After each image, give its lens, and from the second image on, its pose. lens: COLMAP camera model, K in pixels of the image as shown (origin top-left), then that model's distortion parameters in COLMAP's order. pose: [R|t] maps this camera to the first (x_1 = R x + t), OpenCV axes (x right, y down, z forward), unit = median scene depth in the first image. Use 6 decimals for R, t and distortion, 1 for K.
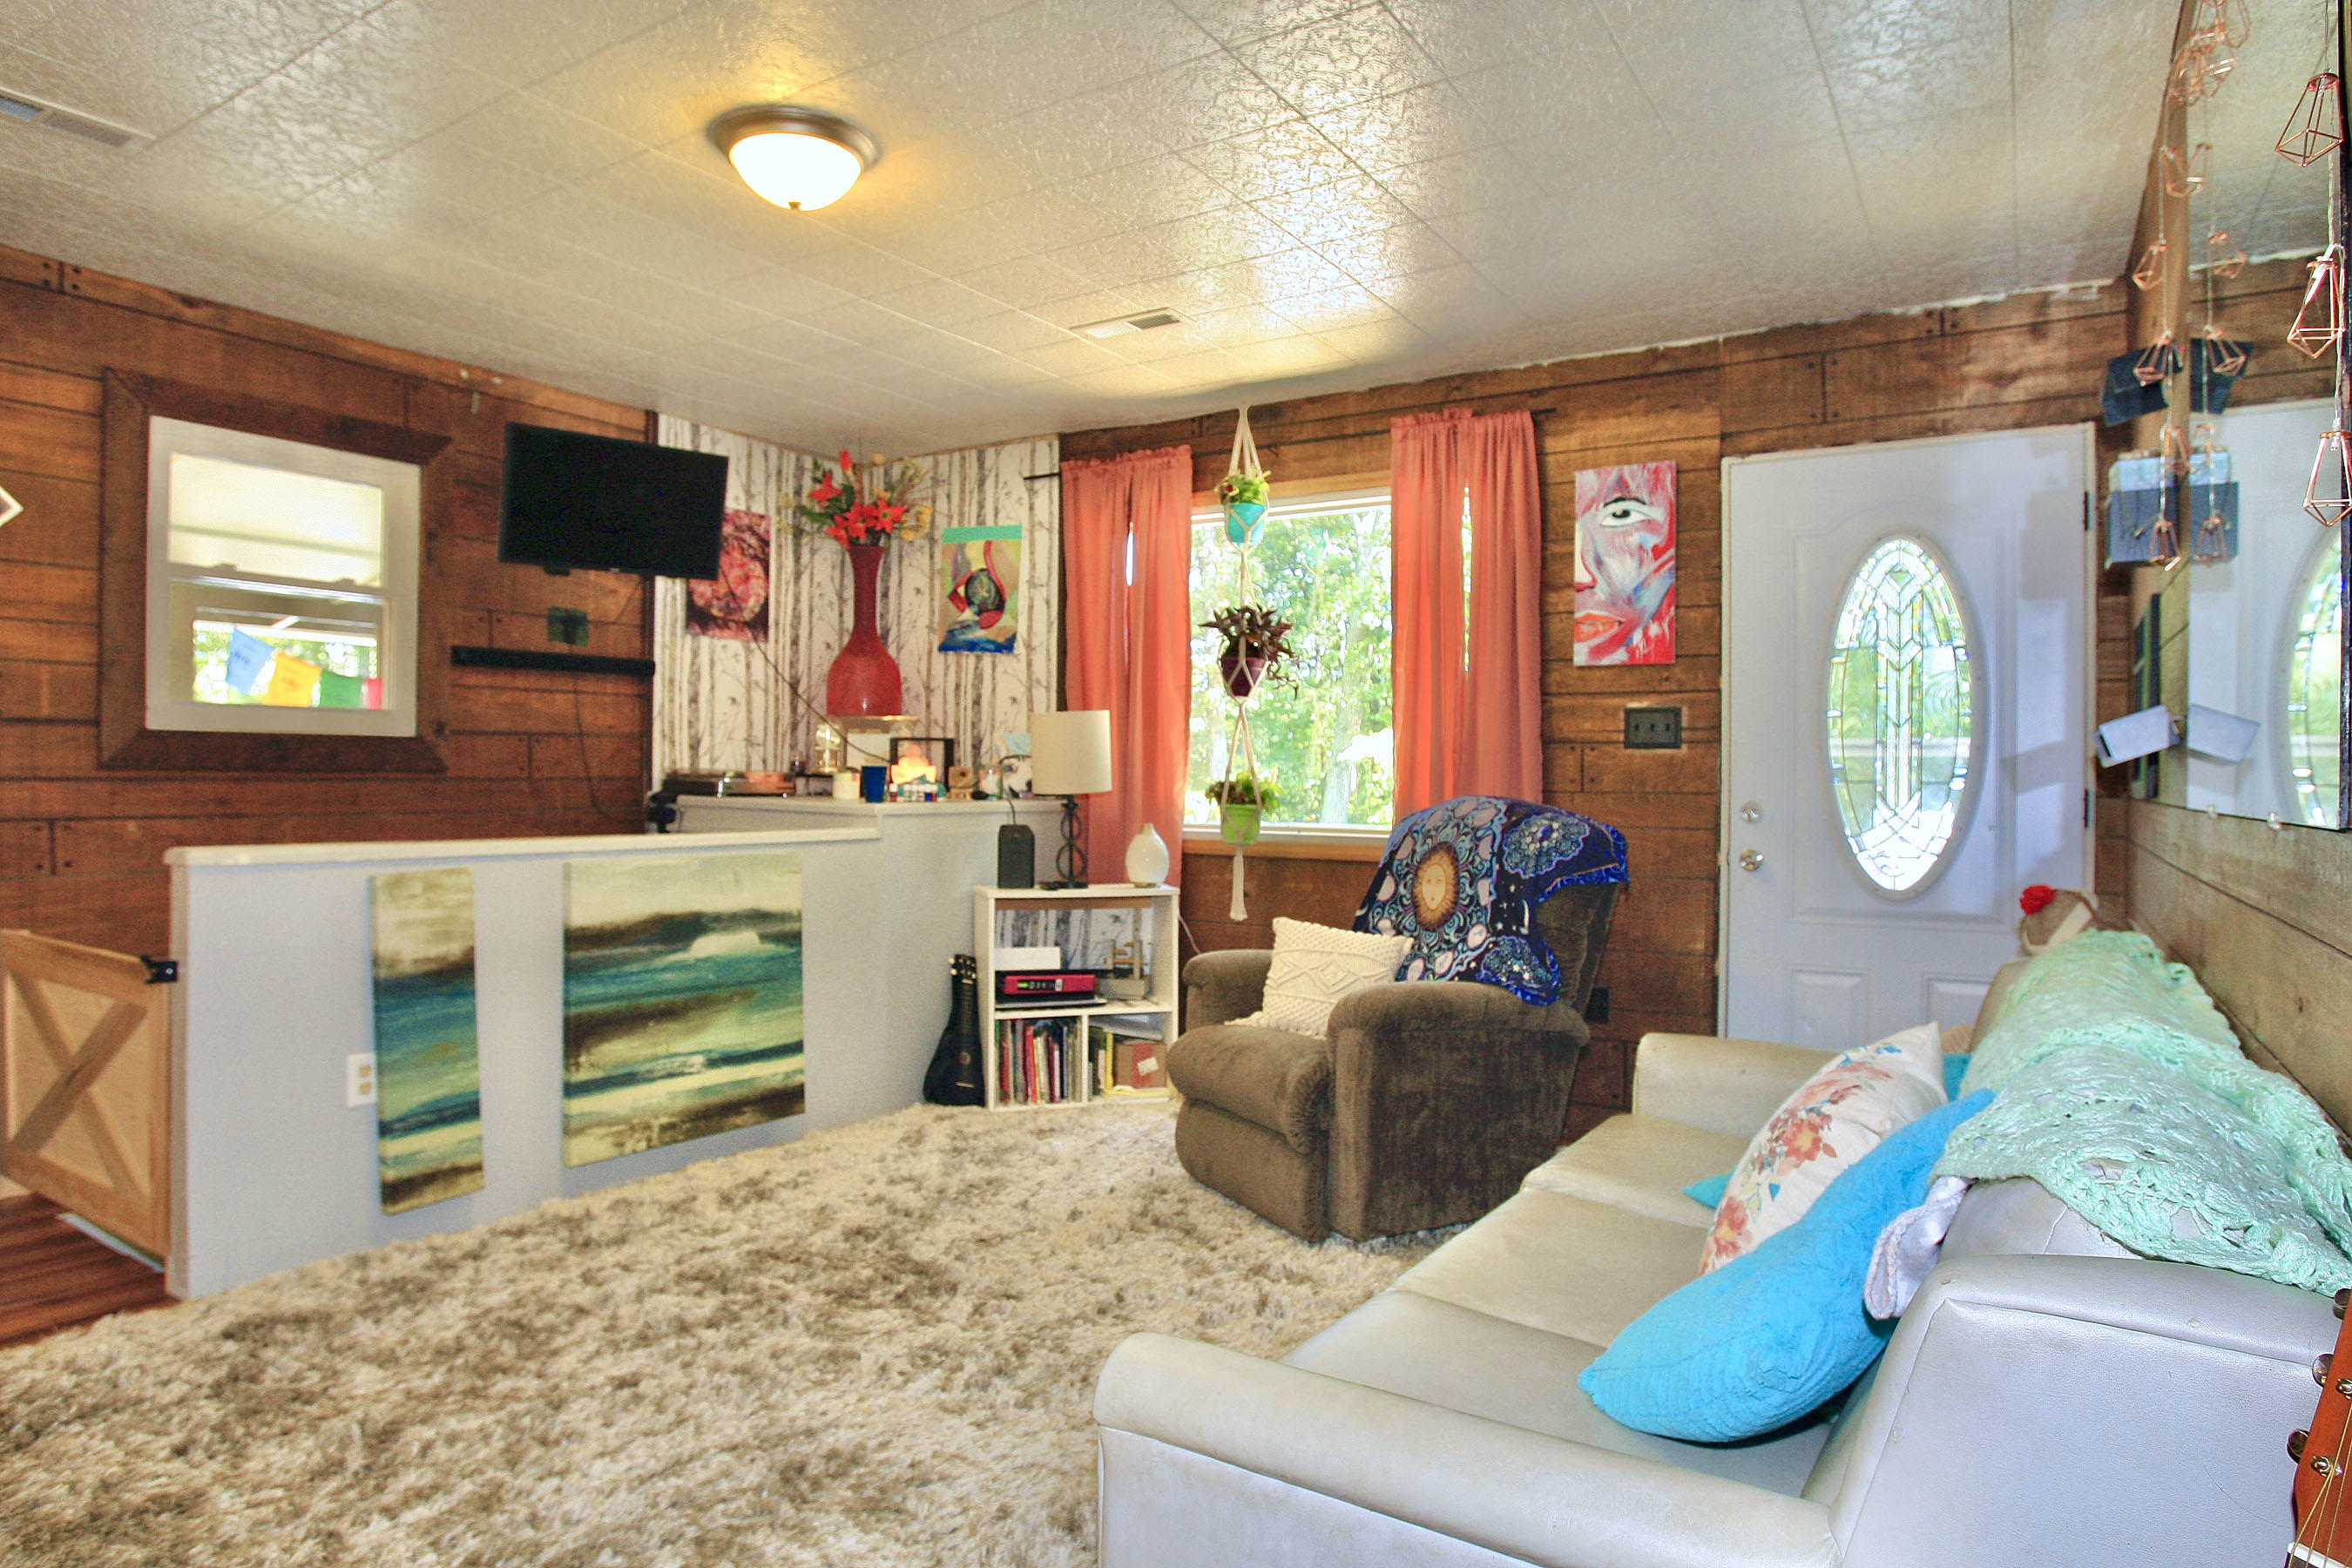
lens RADIAL K [[1379.3, 0, 1164.7], [0, 1379.3, 783.9], [0, 0, 1]] dist [-0.086221, 0.040370]
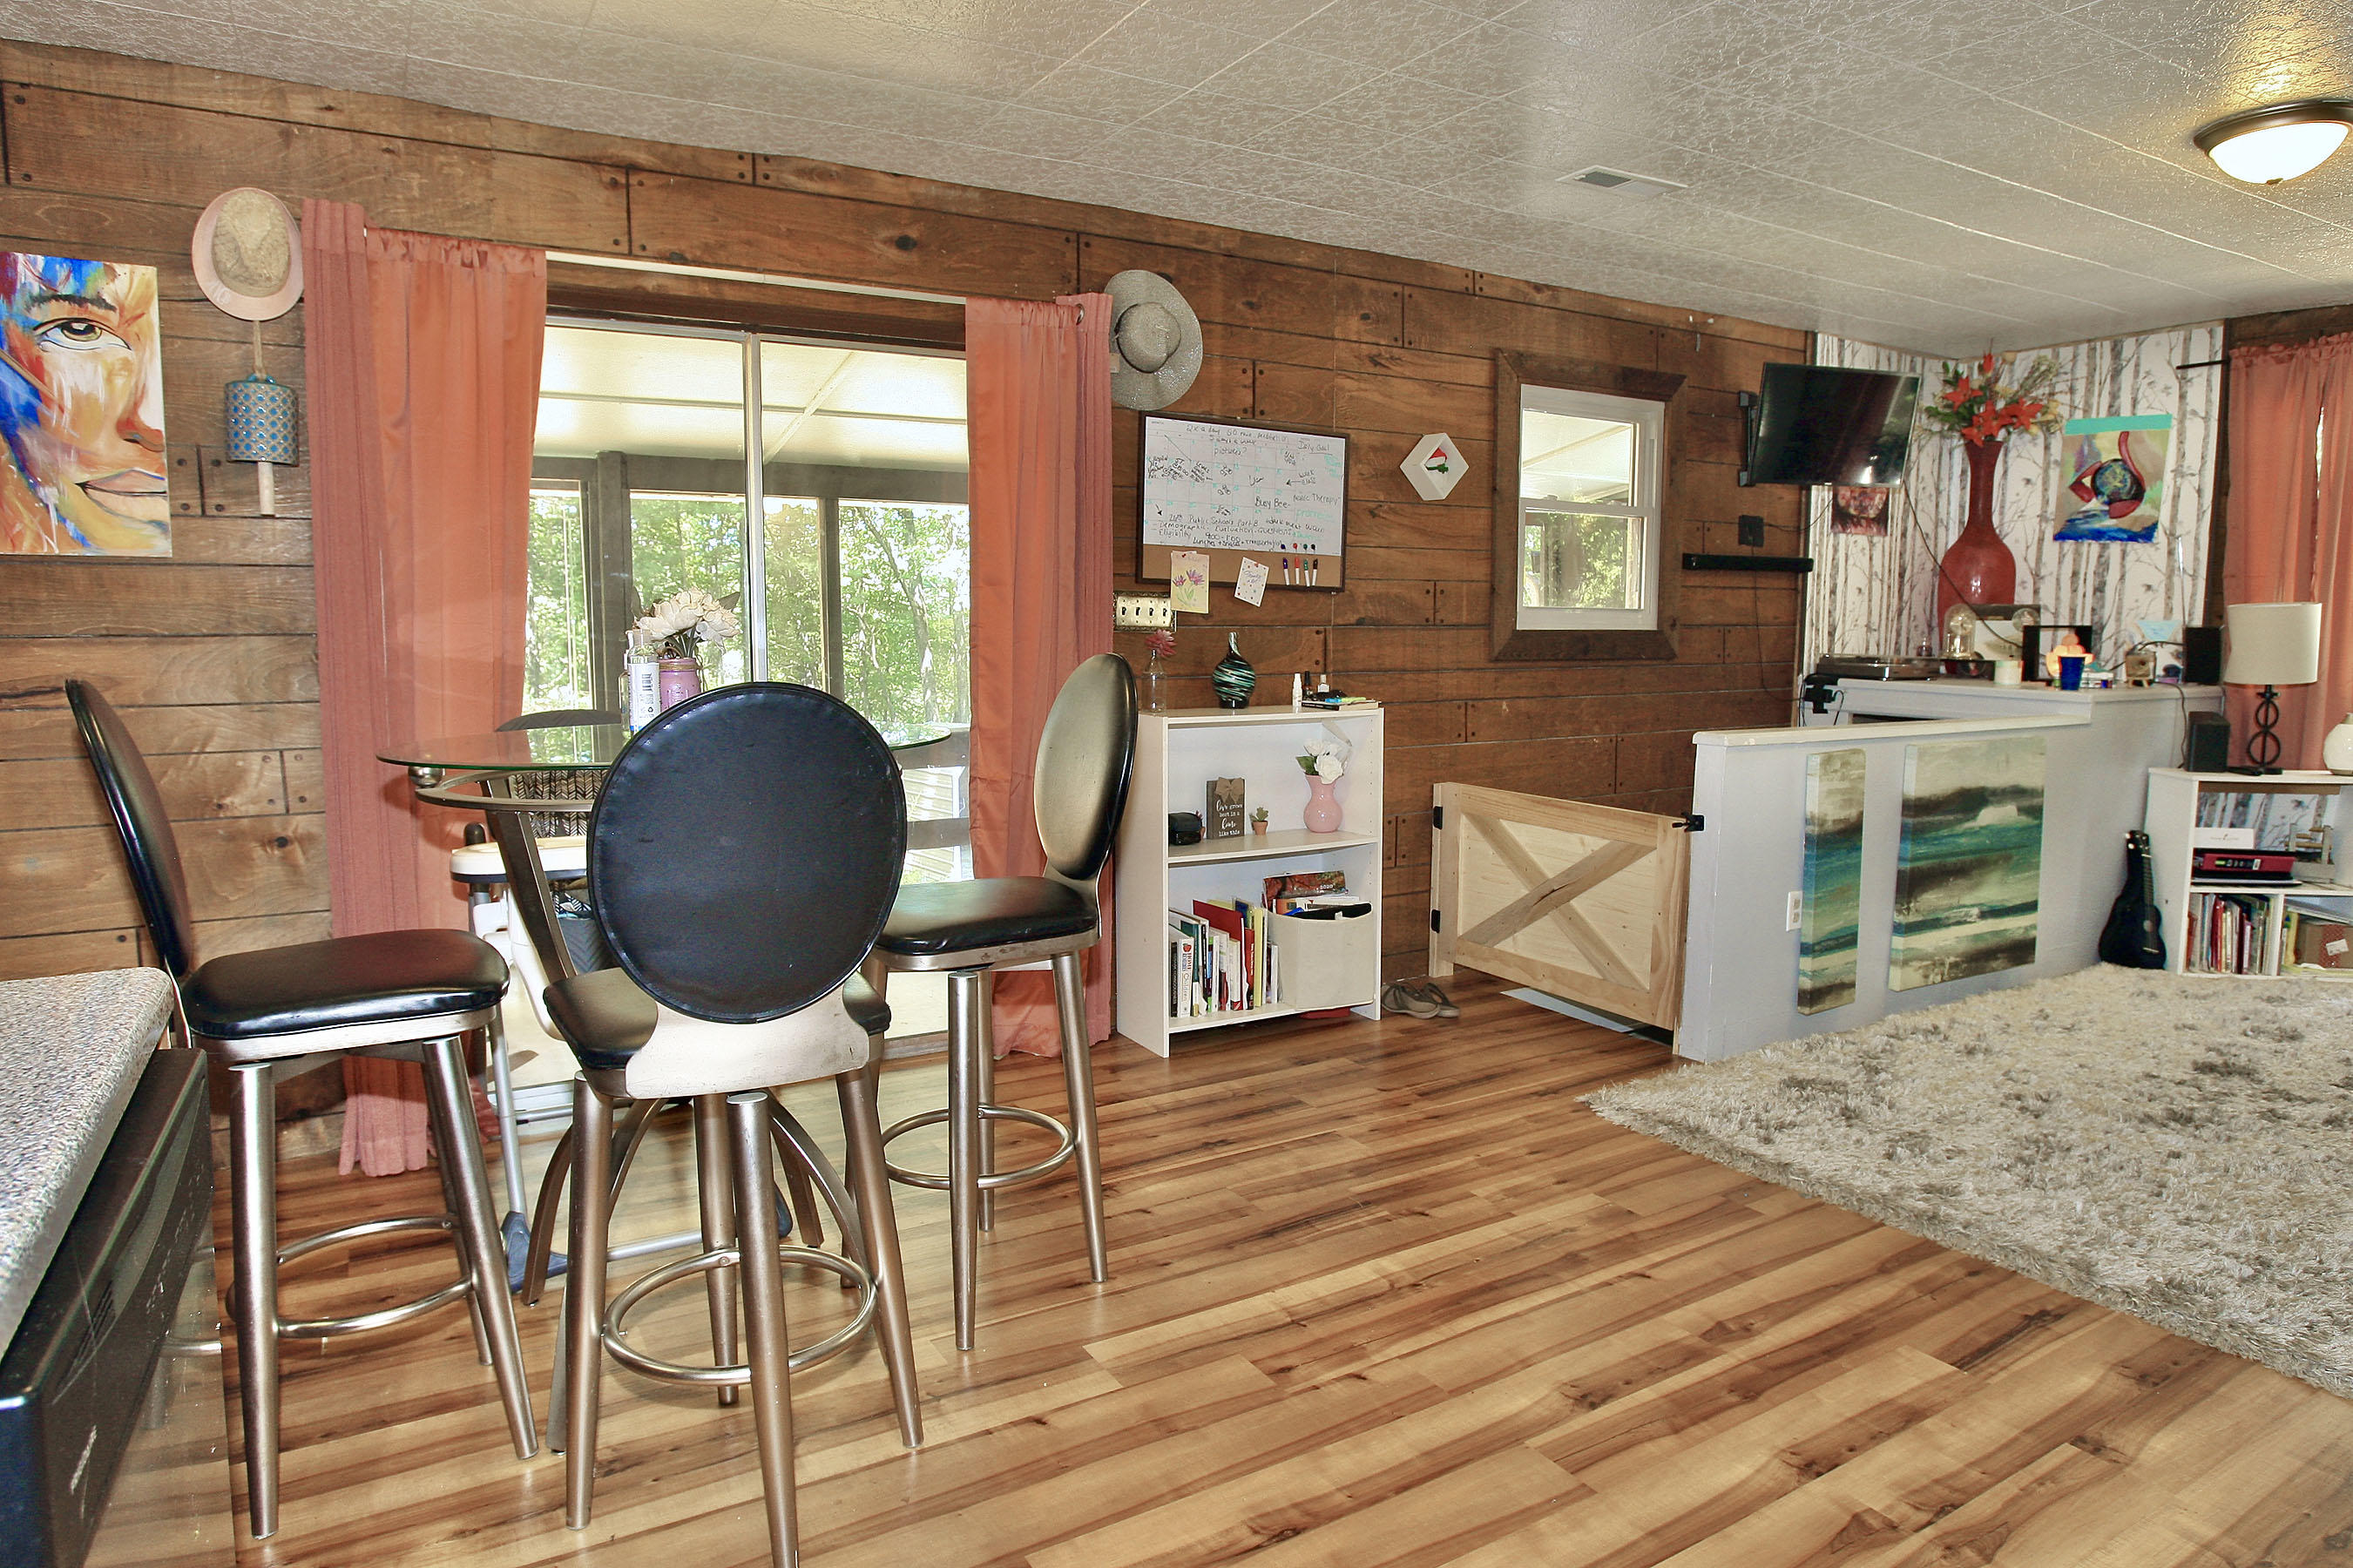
lens RADIAL K [[1379.8, 0, 1169.2], [0, 1379.8, 787.5], [0, 0, 1]] dist [-0.086221, 0.040370]
pose [[0.888912, 0.046060, -0.455756, -0.391964], [0.005111, 0.993873, 0.110412, -0.033180], [0.458049, -0.100477, 0.883230, -0.307089]]
